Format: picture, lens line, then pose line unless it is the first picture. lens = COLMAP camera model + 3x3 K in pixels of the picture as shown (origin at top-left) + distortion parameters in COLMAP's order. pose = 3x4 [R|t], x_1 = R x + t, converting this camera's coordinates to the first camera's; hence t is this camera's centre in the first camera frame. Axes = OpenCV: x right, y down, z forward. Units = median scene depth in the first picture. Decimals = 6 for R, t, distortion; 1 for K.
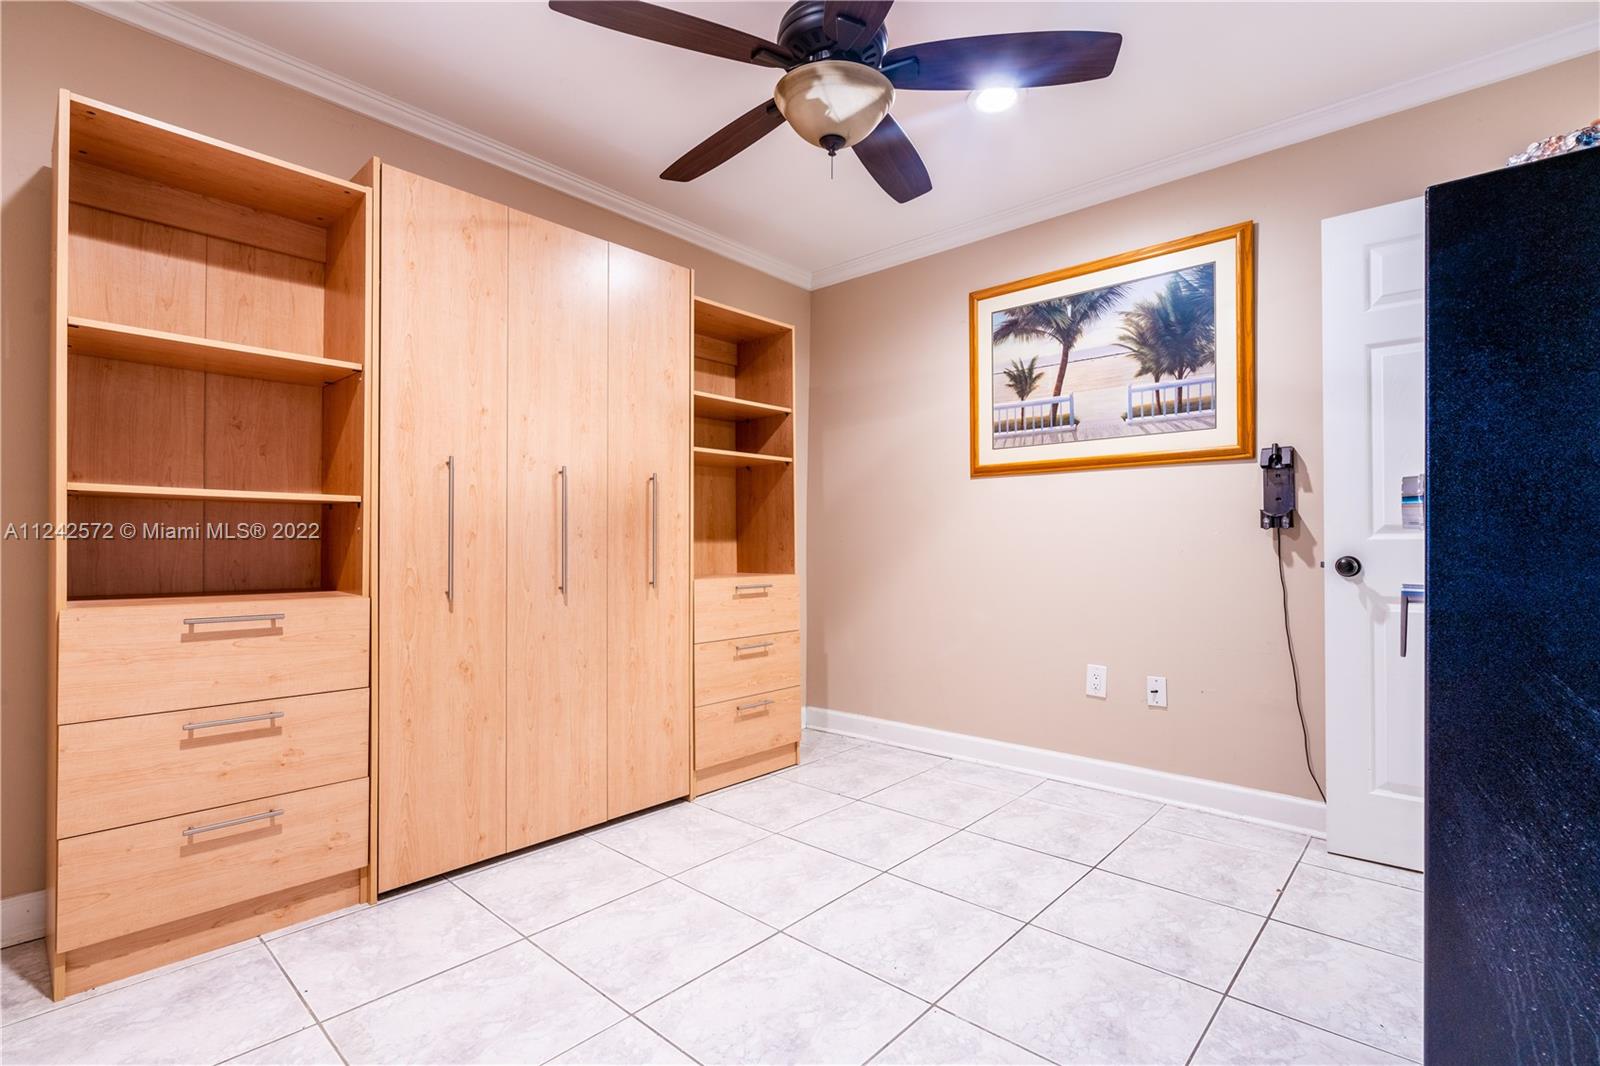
lens RADIAL K [[730.7, 0, 796.7], [0, 730.7, 533.8], [0, 0, 1]] dist [-0.000289, 0.000287]
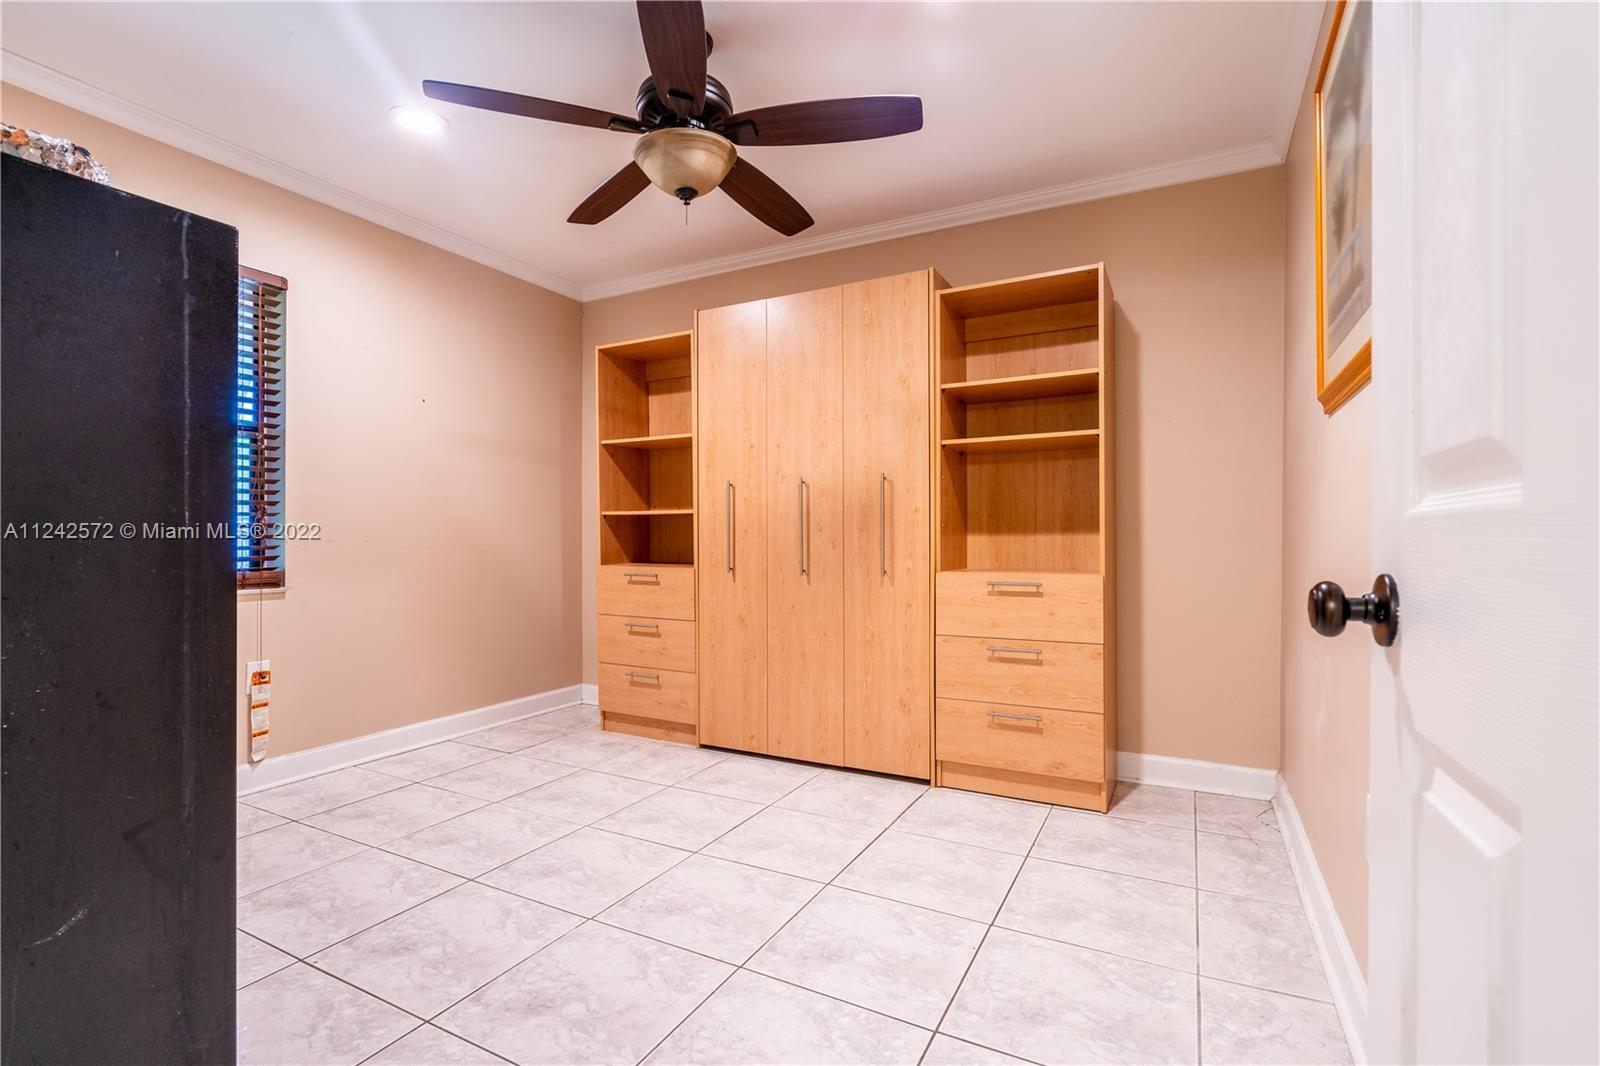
lens RADIAL K [[710.7, 0, 800.0], [0, 710.7, 533.0], [0, 0, 1]] dist [-0.002413, -0.000258]
pose [[0.268432, -0.006491, -0.963277, 0.869102], [0.017794, 0.999840, -0.001778, 0.008336], [0.963134, -0.016663, 0.268505, 0.631725]]
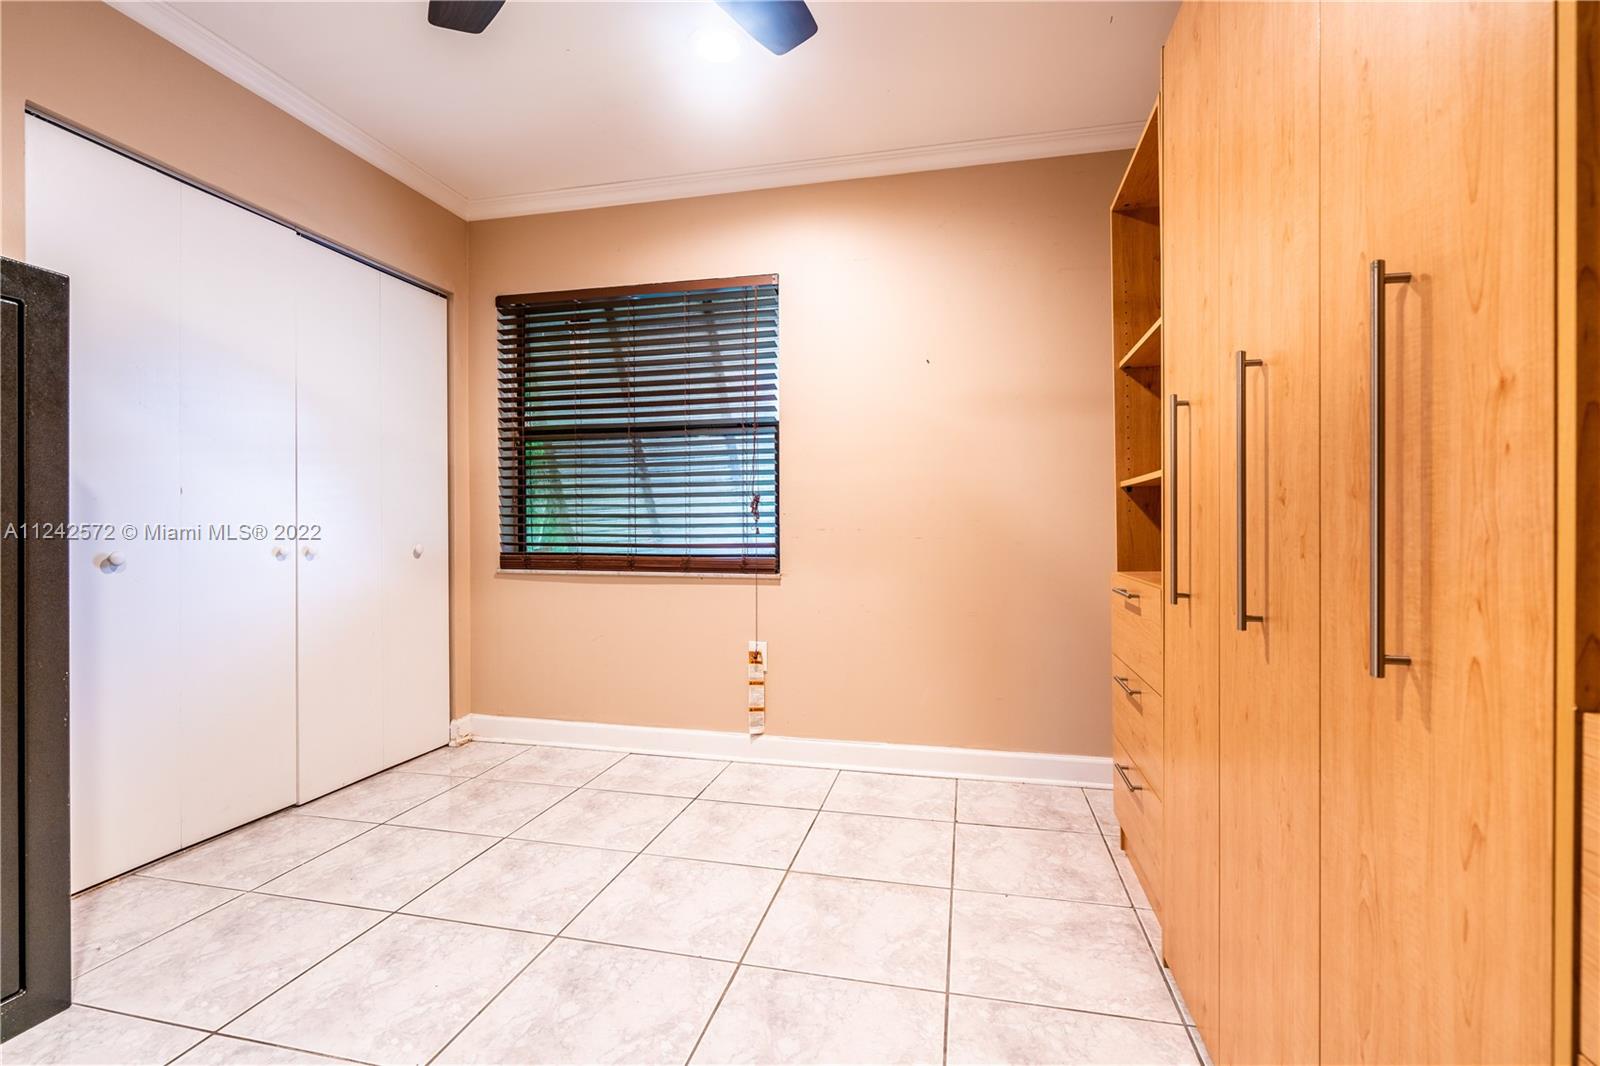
lens RADIAL K [[737.4, 0, 827.2], [0, 737.4, 531.1], [0, 0, 1]] dist [-0.000764, -0.000268]
pose [[-0.855329, 0.002138, -0.518080, 0.136047], [0.009283, 0.999894, -0.011199, 0.021334], [0.518001, -0.014388, -0.855259, 1.210853]]
